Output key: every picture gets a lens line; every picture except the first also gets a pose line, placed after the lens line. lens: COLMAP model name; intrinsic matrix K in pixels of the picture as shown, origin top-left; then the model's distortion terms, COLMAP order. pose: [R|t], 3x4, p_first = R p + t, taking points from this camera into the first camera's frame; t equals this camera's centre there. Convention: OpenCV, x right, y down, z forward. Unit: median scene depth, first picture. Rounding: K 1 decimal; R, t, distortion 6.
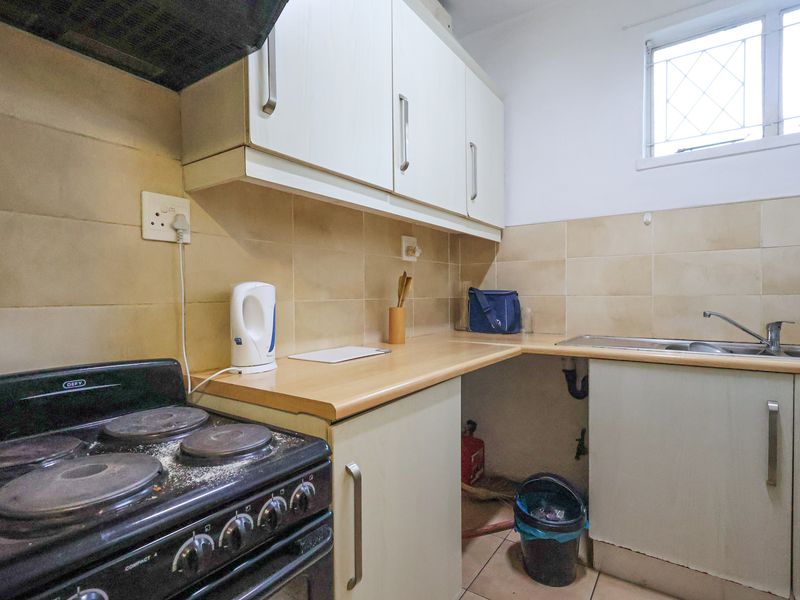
lens RADIAL K [[416.0, 0, 403.0], [0, 416.0, 299.5], [0, 0, 1]] dist [-0.002775, 0.002054]
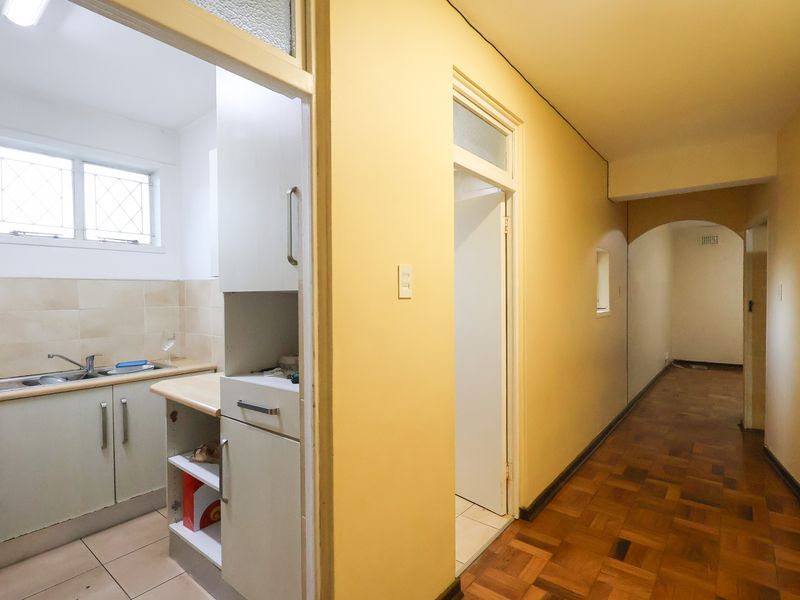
lens RADIAL K [[416.0, 0, 399.0], [0, 416.0, 301.5], [0, 0, 1]] dist [-0.002775, 0.002054]
pose [[0.072399, -0.006069, 0.997357, -0.615279], [0.027449, 0.999615, 0.004091, -0.123758], [-0.996998, 0.027080, 0.072538, -0.326098]]
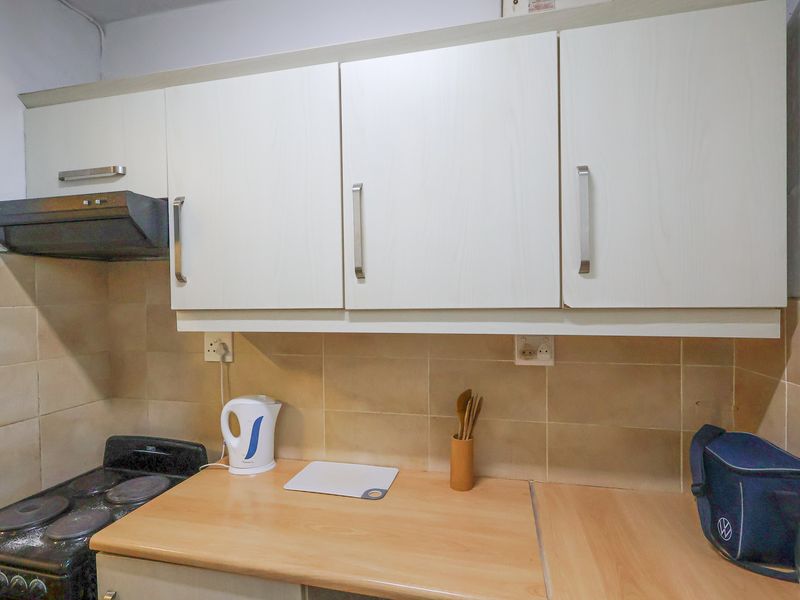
lens RADIAL K [[416.0, 0, 399.7], [0, 416.0, 302.1], [0, 0, 1]] dist [-0.002775, 0.002054]
pose [[0.360078, 0.017290, -0.932762, 0.790684], [-0.006266, 0.999851, 0.016114, -0.290013], [0.932901, 0.000043, 0.360132, 0.821719]]
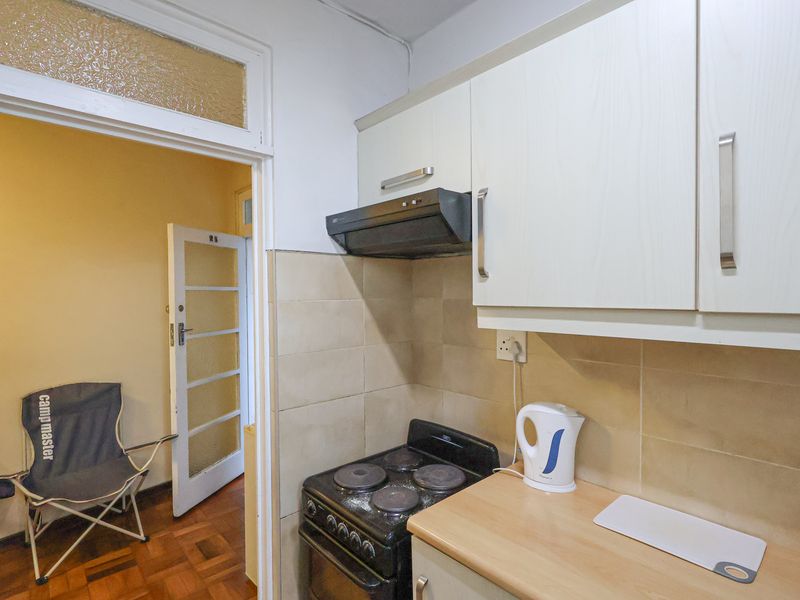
lens RADIAL K [[416.0, 0, 402.9], [0, 416.0, 303.0], [0, 0, 1]] dist [-0.002775, 0.002054]
pose [[-0.220703, 0.033181, -0.974777, 0.663103], [-0.008940, 0.999310, 0.036040, -0.292083], [0.975300, 0.016669, -0.220254, 0.731886]]
